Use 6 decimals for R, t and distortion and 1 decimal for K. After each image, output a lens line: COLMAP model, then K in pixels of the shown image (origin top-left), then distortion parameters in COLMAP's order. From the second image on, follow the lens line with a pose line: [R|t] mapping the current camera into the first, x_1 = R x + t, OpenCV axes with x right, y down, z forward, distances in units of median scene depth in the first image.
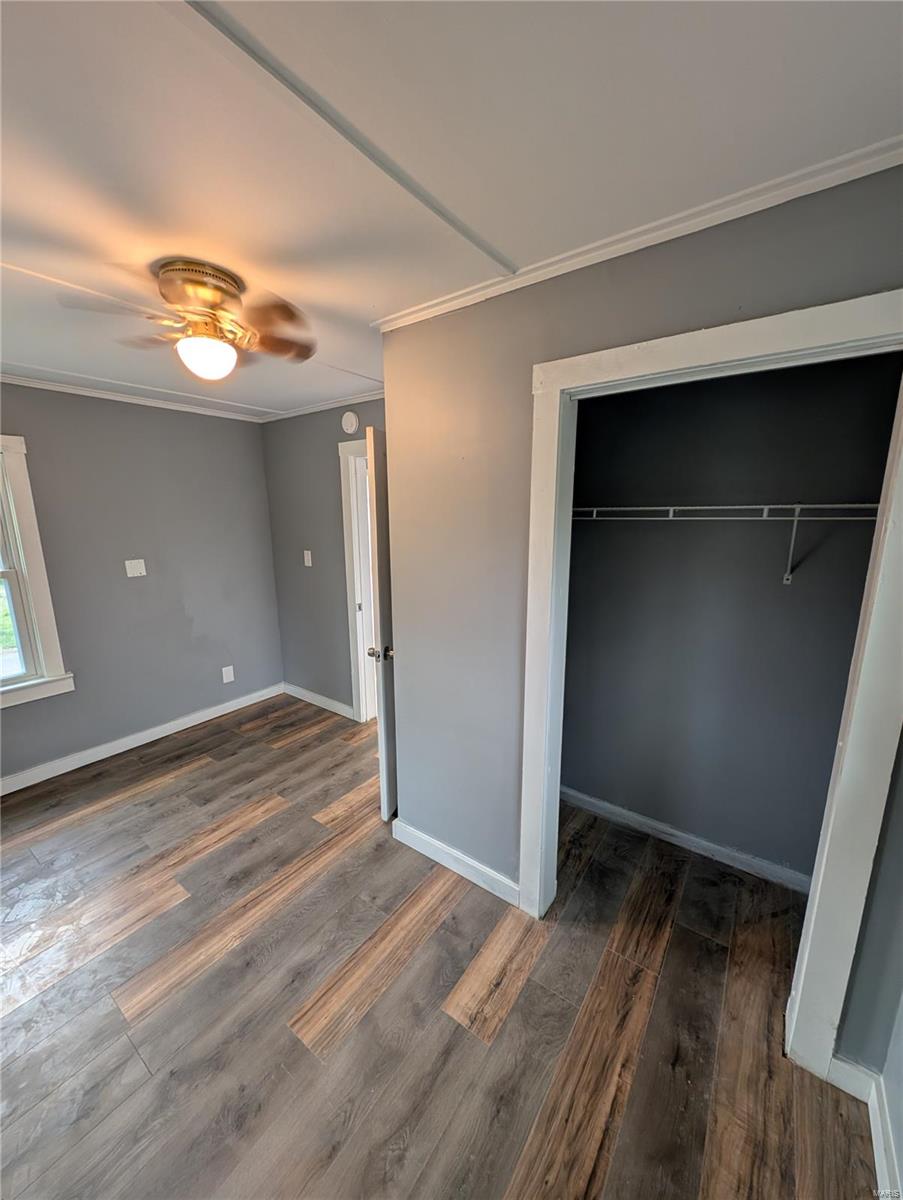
lens RADIAL K [[445.2, 0, 445.0], [0, 445.2, 603.2], [0, 0, 1]] dist [0.002250, -0.001046]
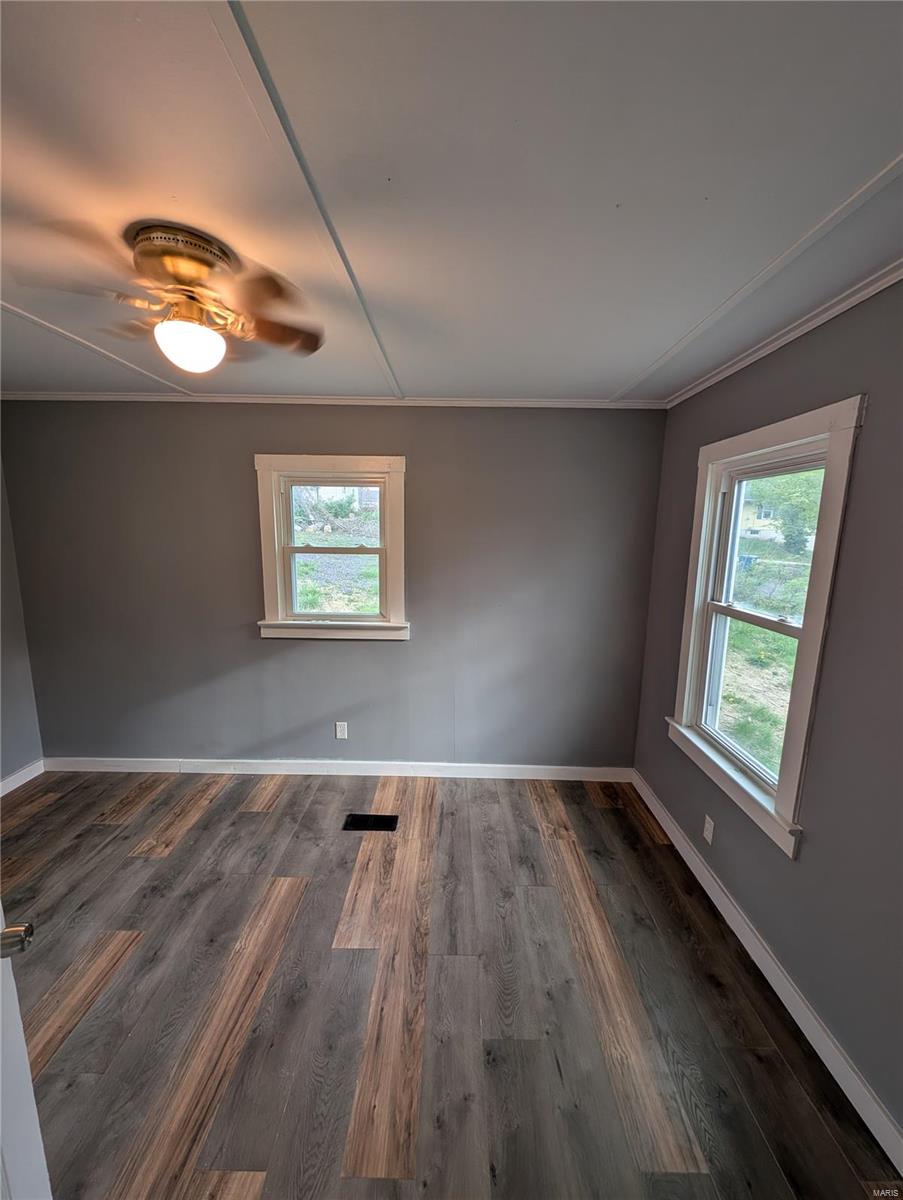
lens RADIAL K [[445.2, 0, 448.8], [0, 445.2, 601.3], [0, 0, 1]] dist [0.002250, -0.001046]
pose [[-0.803750, 0.088938, -0.588281, -0.270071], [-0.135104, 0.935651, 0.326043, -0.322255], [0.579424, 0.341537, -0.740014, 1.479292]]
